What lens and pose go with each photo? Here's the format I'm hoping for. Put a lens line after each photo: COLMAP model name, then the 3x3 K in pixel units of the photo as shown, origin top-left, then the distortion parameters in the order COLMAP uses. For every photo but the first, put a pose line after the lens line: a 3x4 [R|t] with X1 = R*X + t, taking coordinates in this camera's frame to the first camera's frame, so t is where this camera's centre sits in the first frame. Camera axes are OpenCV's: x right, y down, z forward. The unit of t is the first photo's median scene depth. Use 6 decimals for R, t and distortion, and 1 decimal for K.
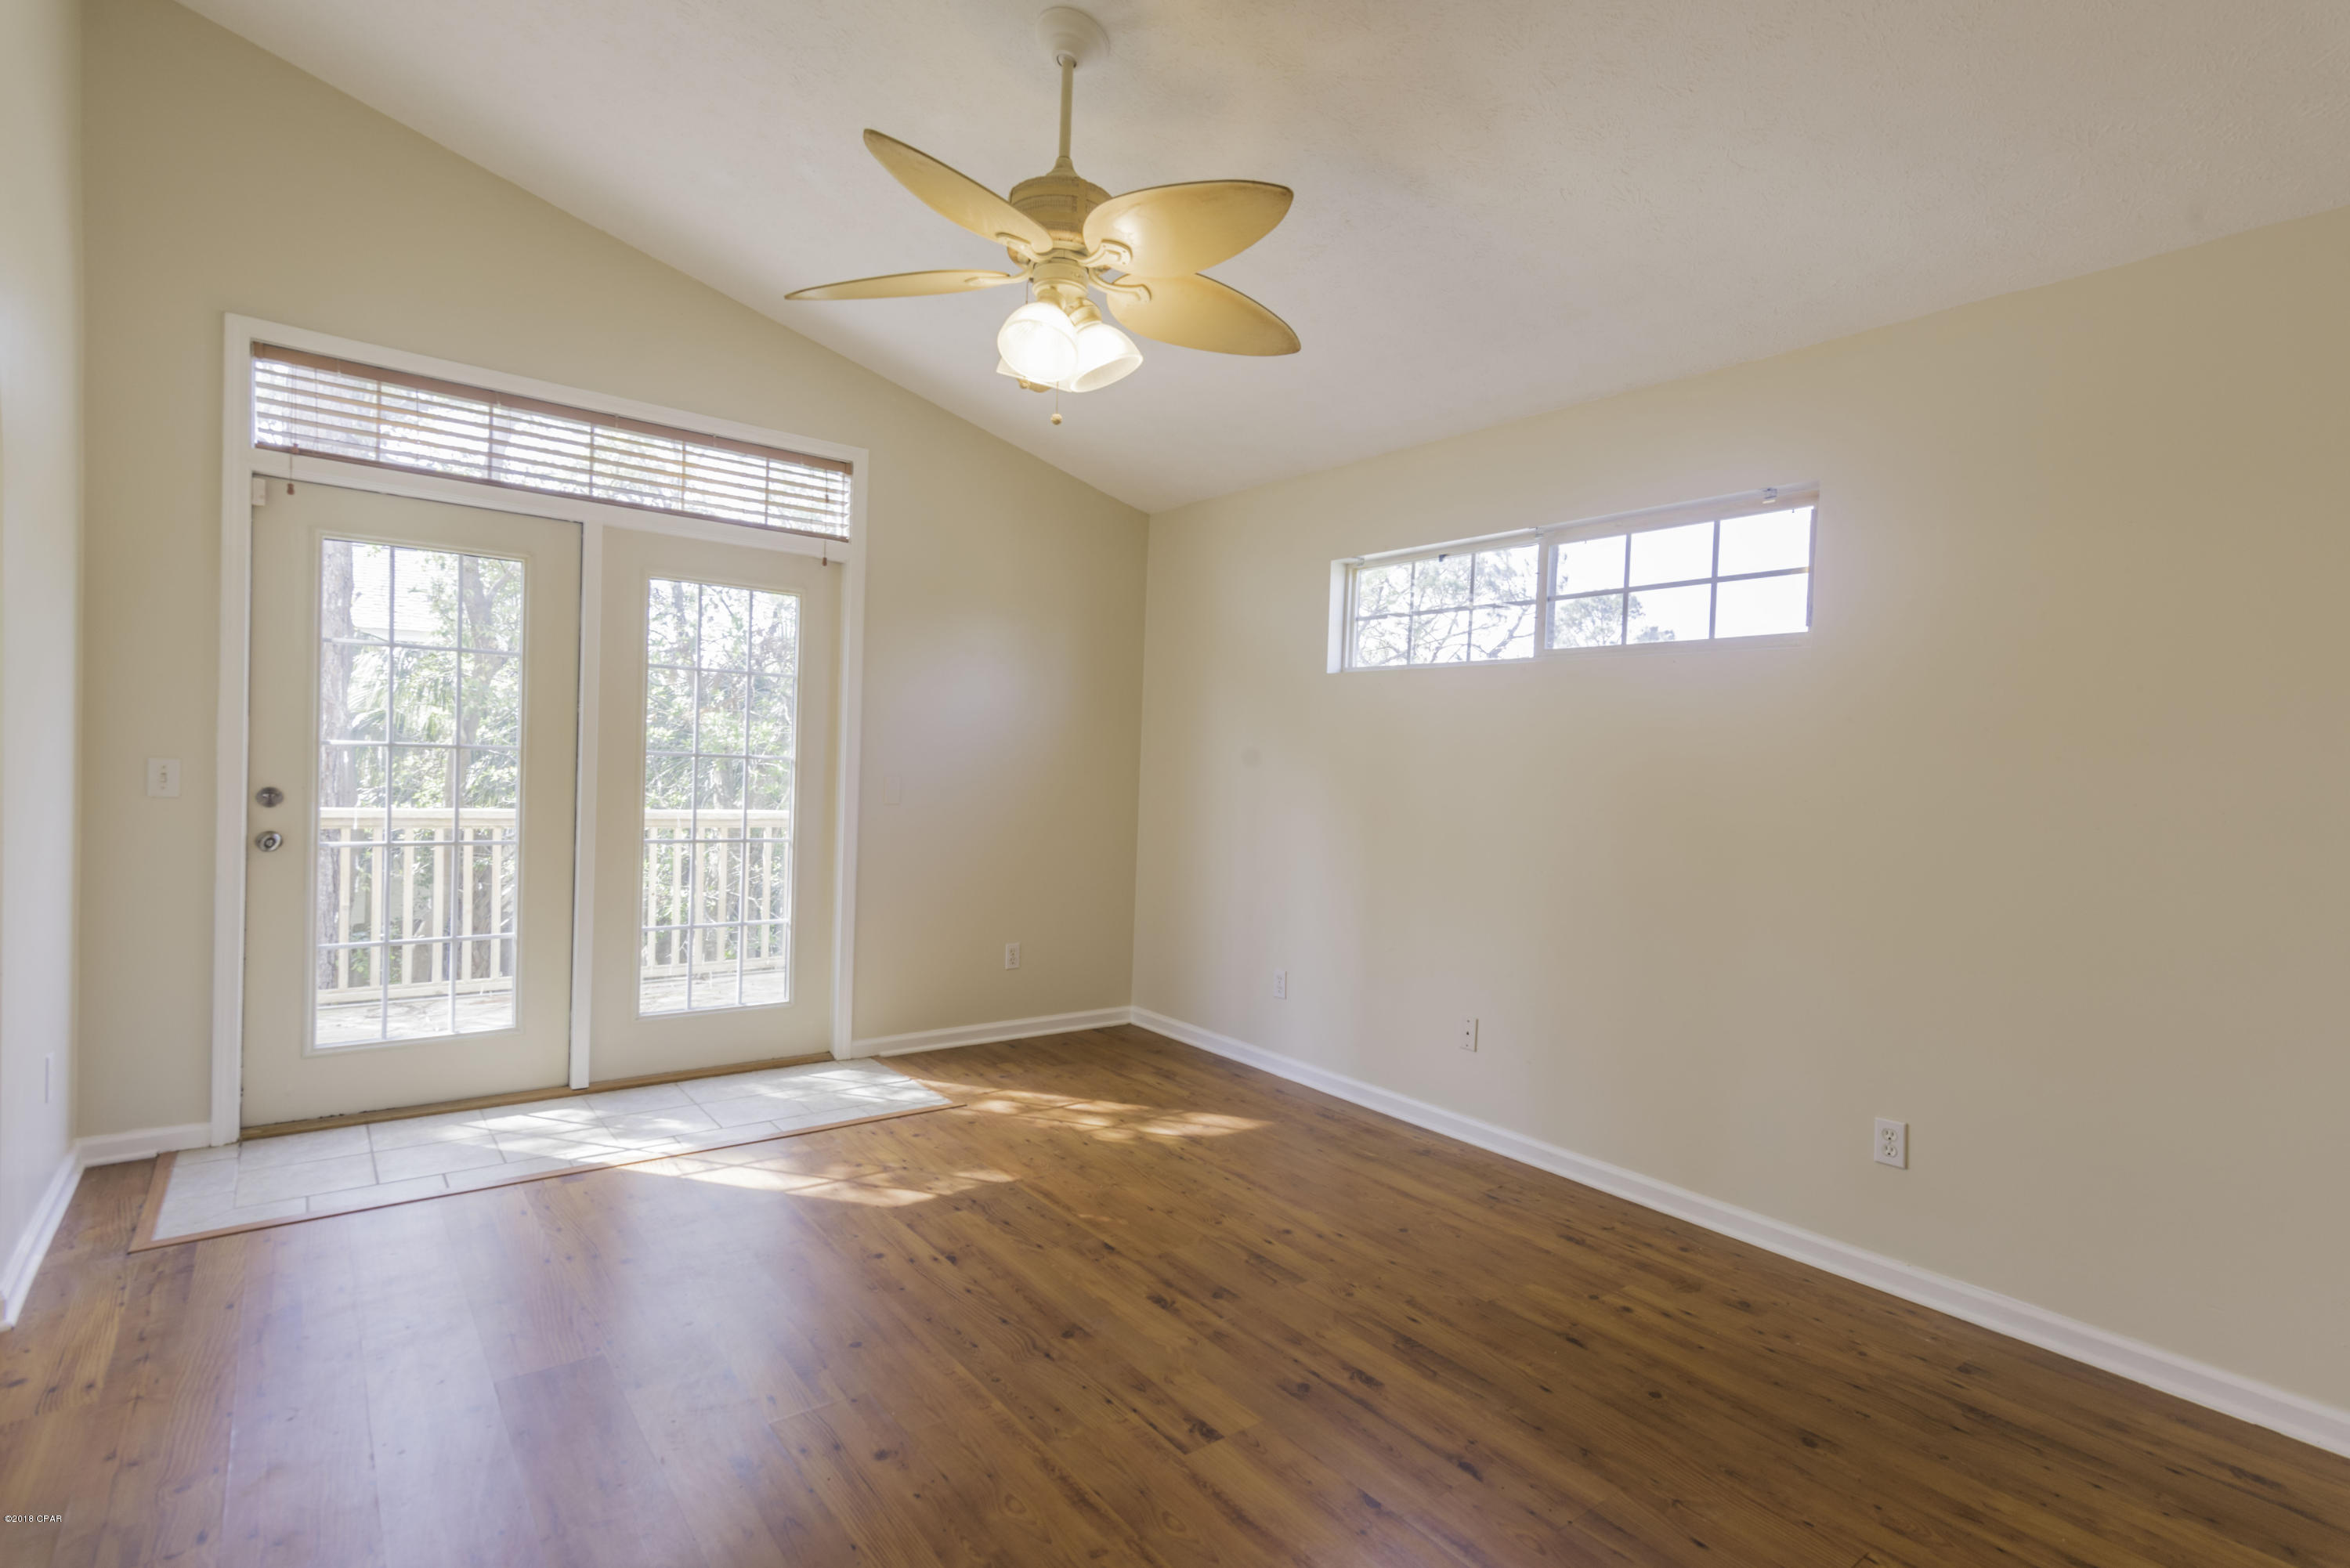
lens RADIAL K [[1122.6, 0, 1170.9], [0, 1122.6, 788.9], [0, 0, 1]] dist [-0.000357, 0.003188]
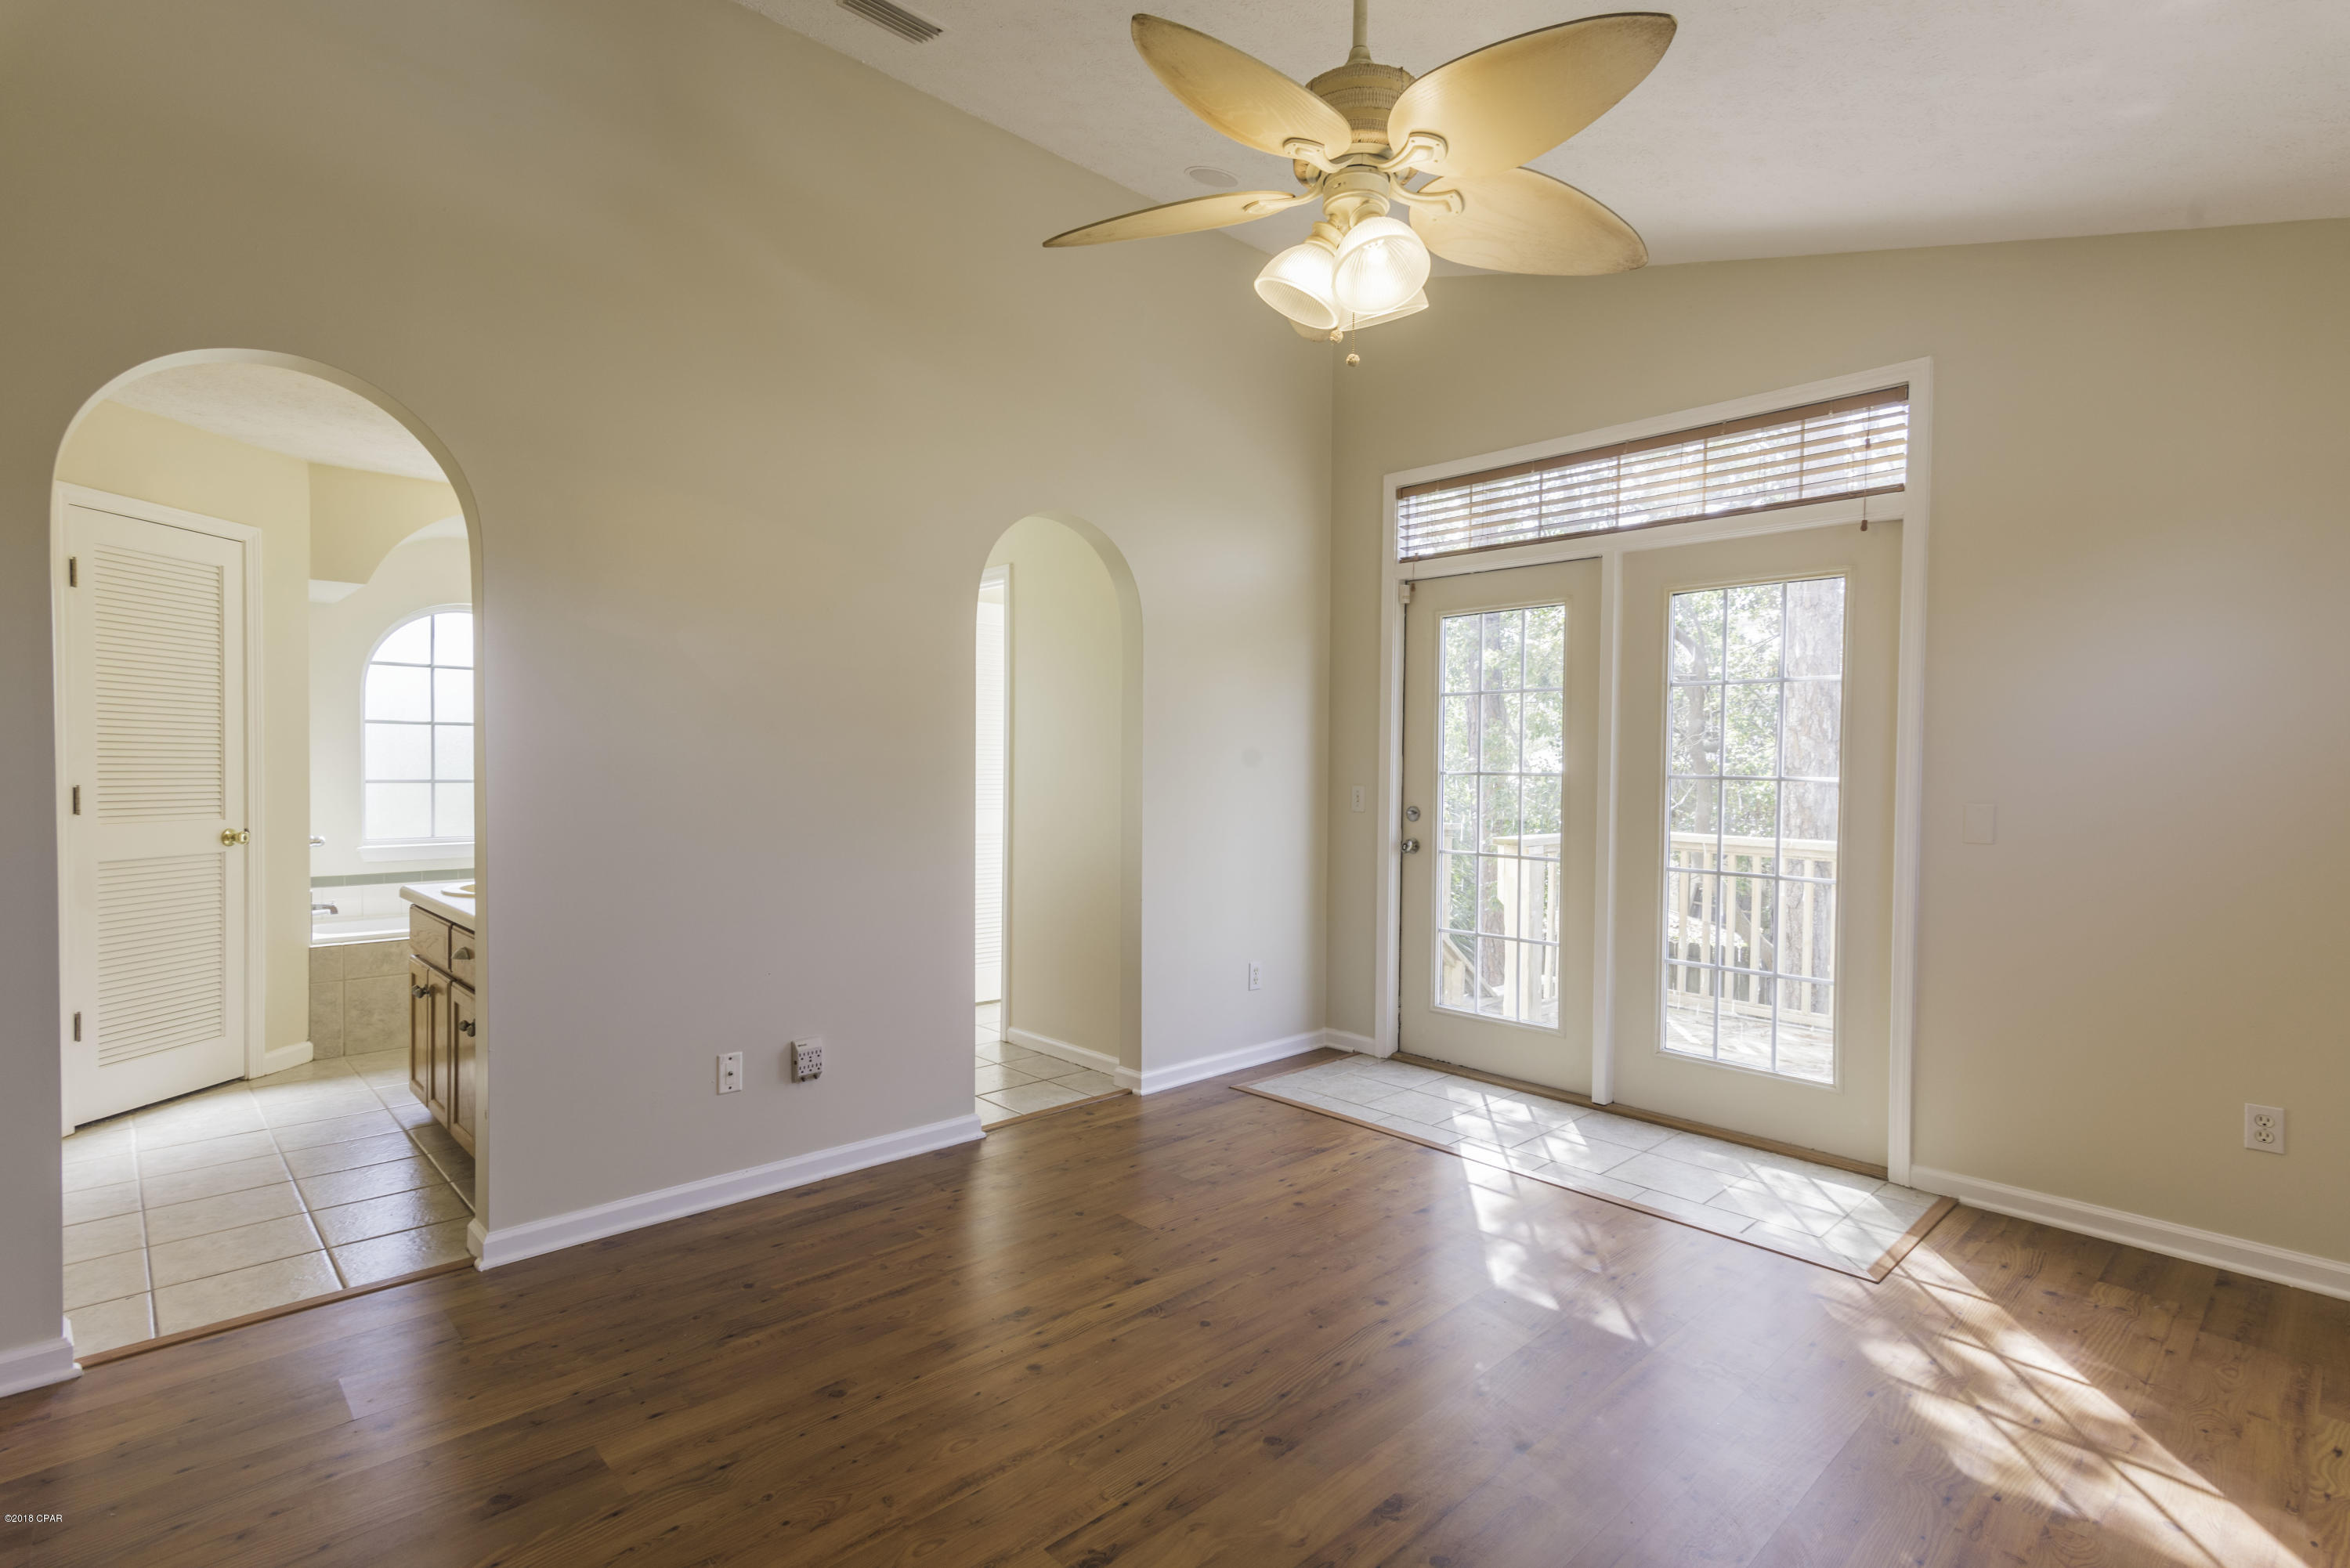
lens RADIAL K [[1122.6, 0, 1188.5], [0, 1122.6, 785.3], [0, 0, 1]] dist [-0.000357, 0.003188]
pose [[0.102609, -0.016395, -0.994587, 0.456137], [-0.030192, 0.999352, -0.019588, 0.007147], [0.994263, 0.032039, 0.102047, 0.508271]]
